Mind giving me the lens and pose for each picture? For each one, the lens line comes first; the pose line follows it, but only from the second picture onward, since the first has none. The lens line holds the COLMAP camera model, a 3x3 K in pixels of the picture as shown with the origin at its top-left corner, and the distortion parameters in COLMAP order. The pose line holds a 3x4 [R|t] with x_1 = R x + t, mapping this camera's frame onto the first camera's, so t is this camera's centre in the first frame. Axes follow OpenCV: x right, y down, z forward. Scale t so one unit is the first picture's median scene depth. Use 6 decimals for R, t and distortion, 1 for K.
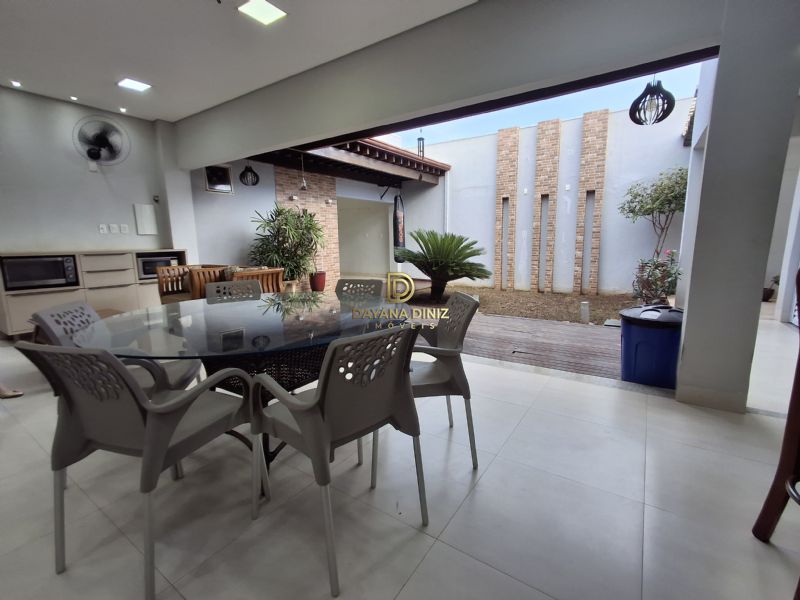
lens RADIAL K [[363.9, 0, 401.9], [0, 363.9, 297.3], [0, 0, 1]] dist [-0.000409, 0.007698]
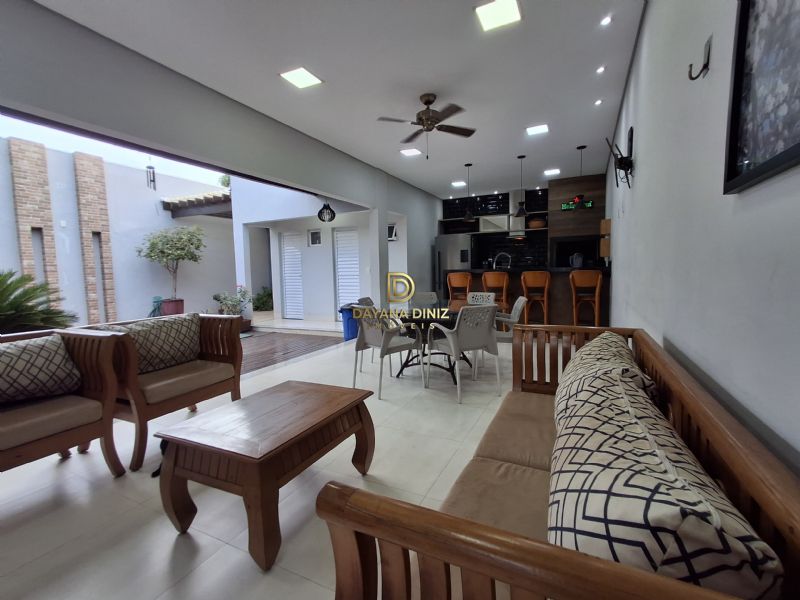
lens RADIAL K [[369.7, 0, 400.1], [0, 369.7, 297.8], [0, 0, 1]] dist [-0.000072, 0.000504]
pose [[-0.120167, -0.053691, 0.991301, -0.629475], [0.177673, 0.981251, 0.074685, -0.049789], [-0.976725, 0.185102, -0.108374, 0.365034]]
